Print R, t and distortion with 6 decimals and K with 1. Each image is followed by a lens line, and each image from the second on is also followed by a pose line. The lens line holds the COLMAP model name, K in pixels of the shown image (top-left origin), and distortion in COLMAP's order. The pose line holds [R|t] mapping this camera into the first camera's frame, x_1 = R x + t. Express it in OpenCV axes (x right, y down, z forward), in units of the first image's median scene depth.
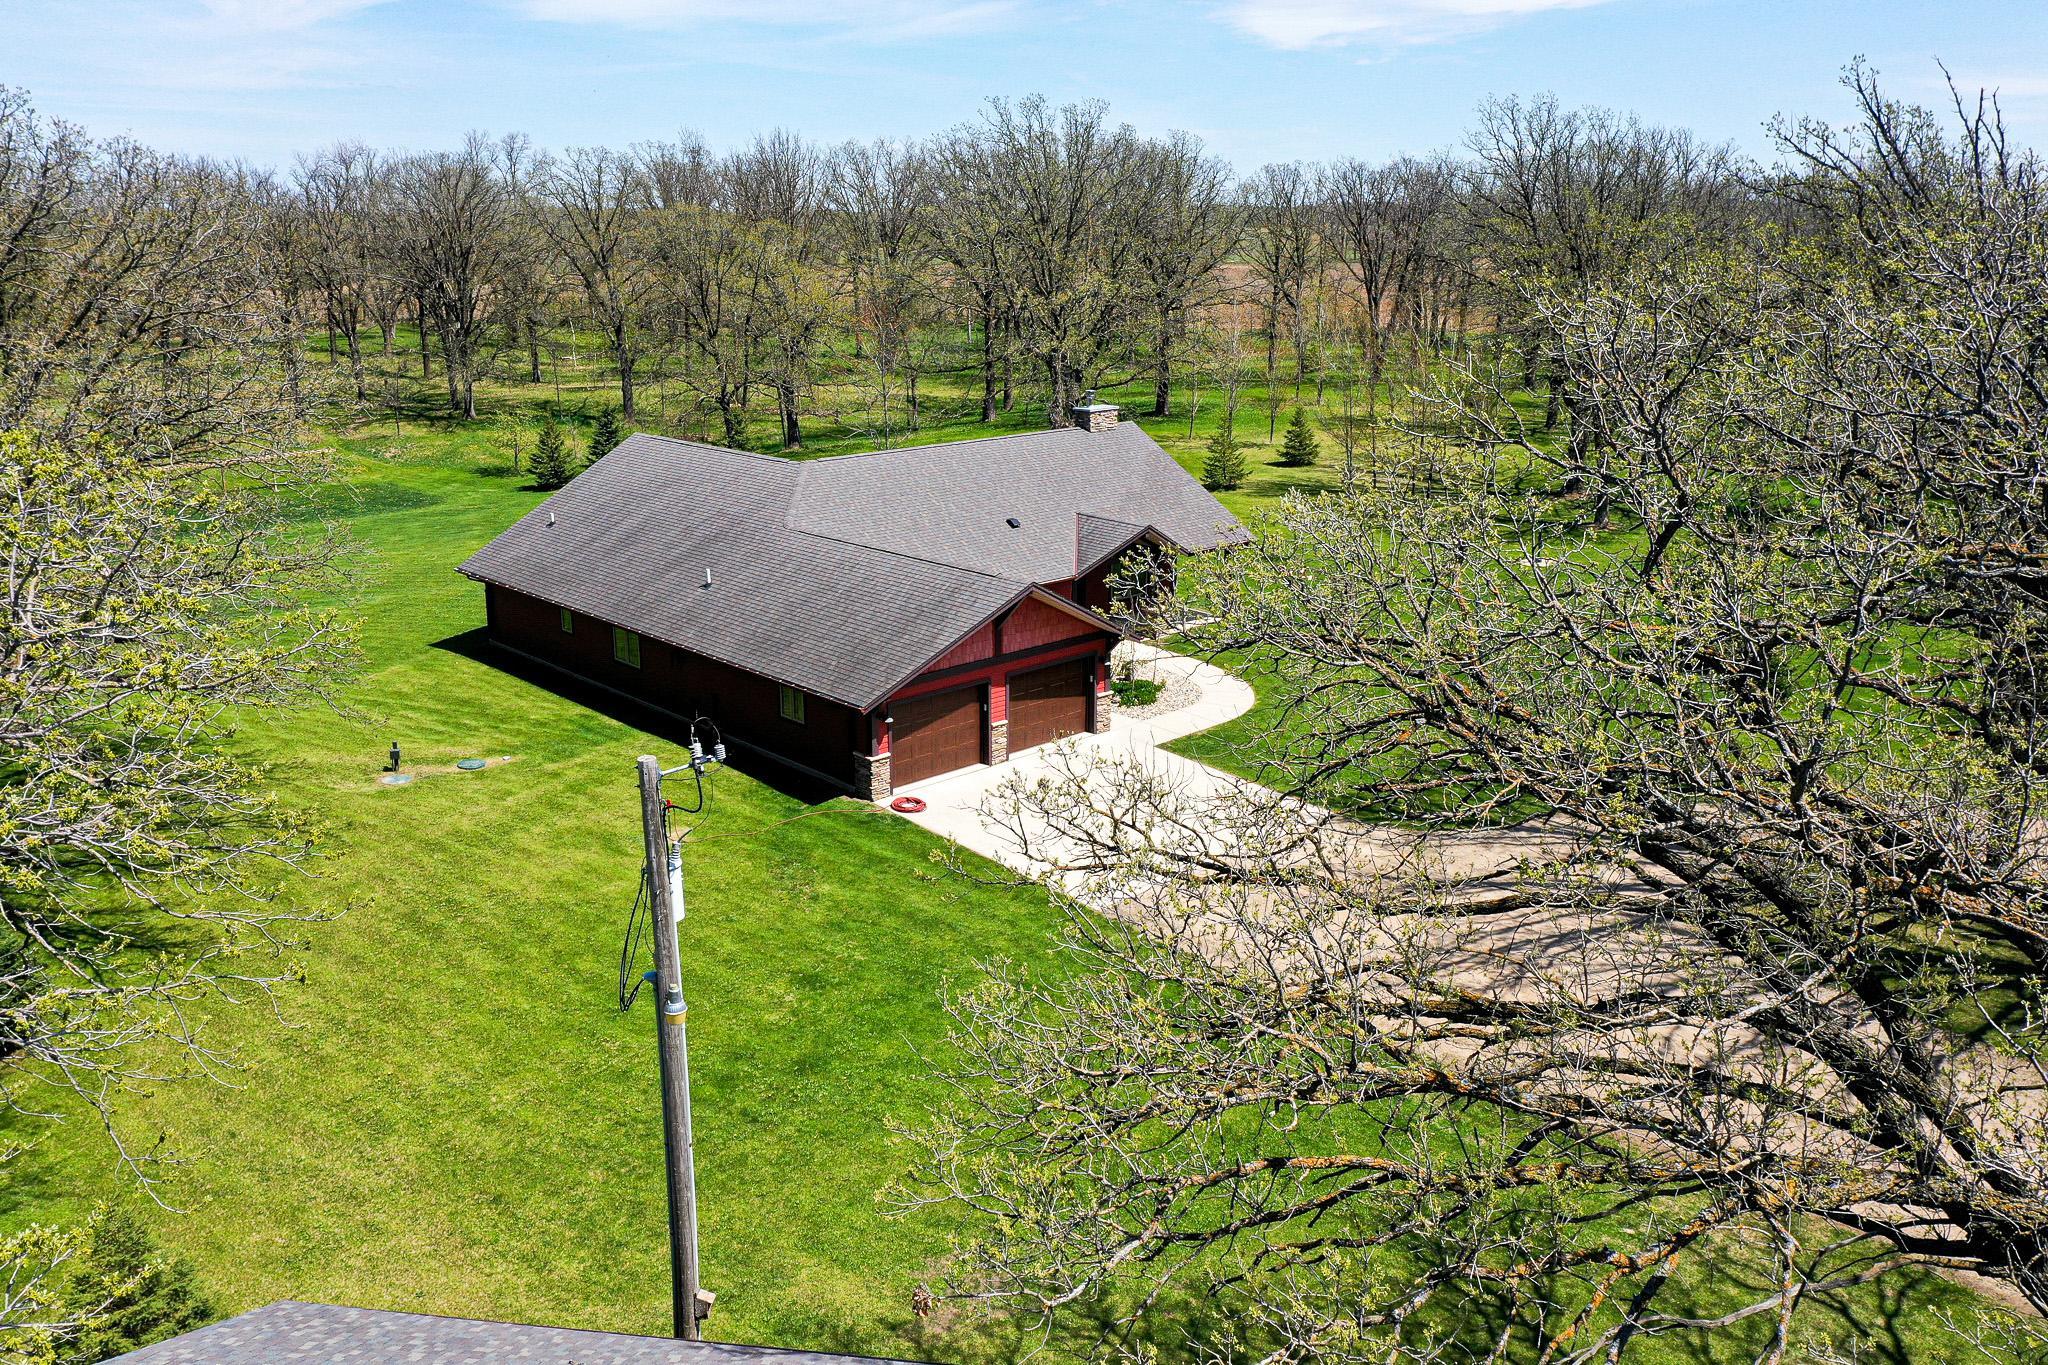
lens RADIAL K [[1638.5, 0, 1024.0], [0, 1638.5, 682.5], [0, 0, 1]] dist [0.001483, 0.003722]
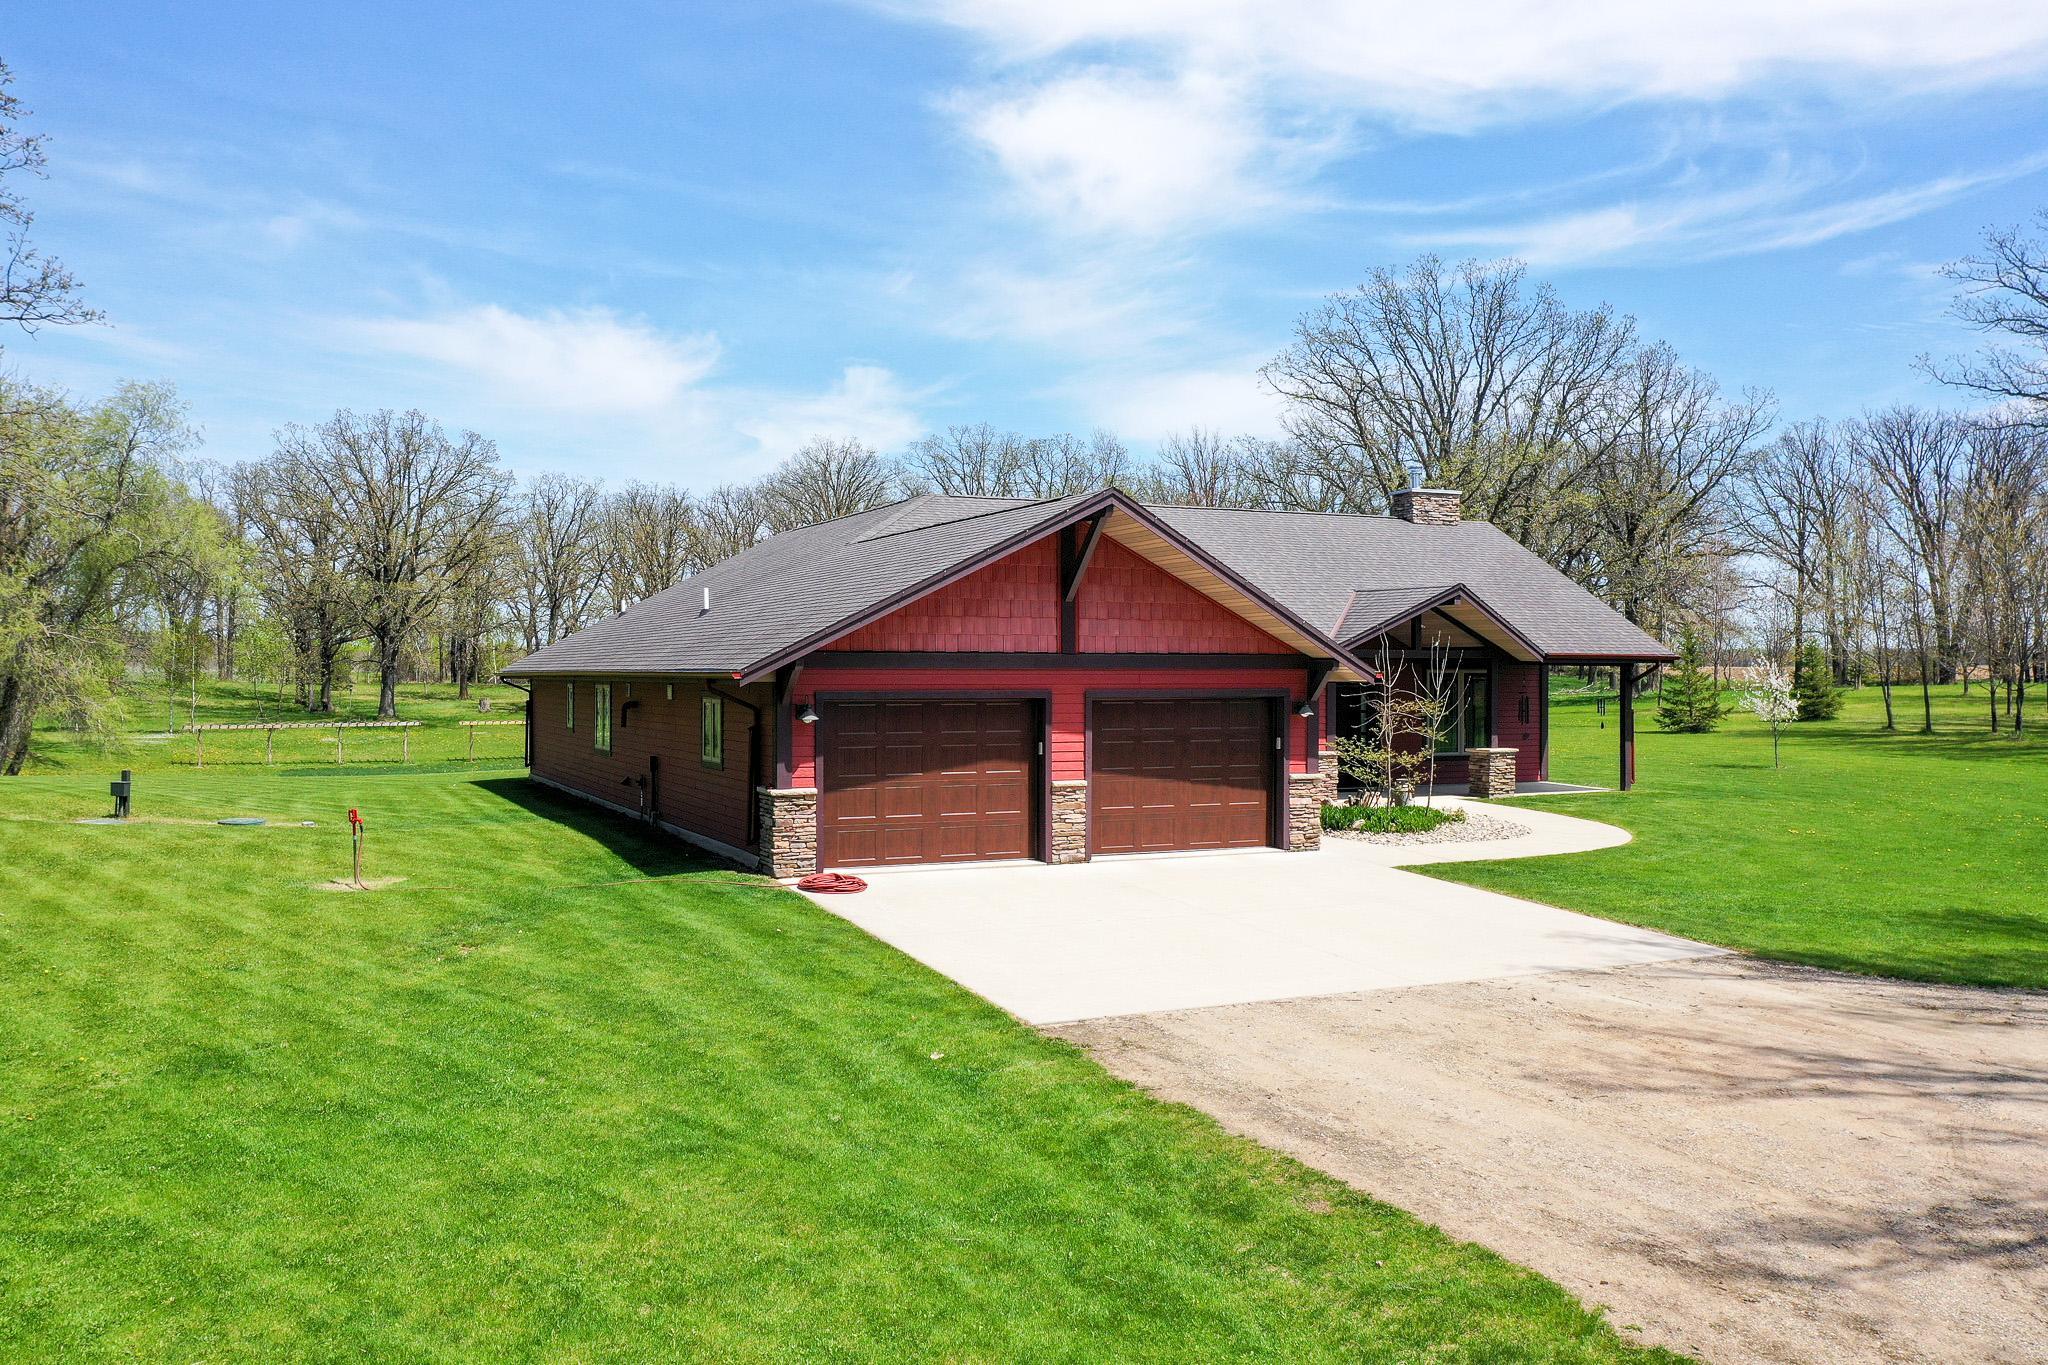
lens RADIAL K [[1638.5, 0, 1024.0], [0, 1638.5, 682.5], [0, 0, 1]] dist [0.001483, 0.003722]
pose [[0.948600, 0.001787, -0.316473, 0.137755], [-0.089034, 0.961103, -0.261445, 0.132210], [0.303696, 0.276183, 0.911862, 0.497723]]
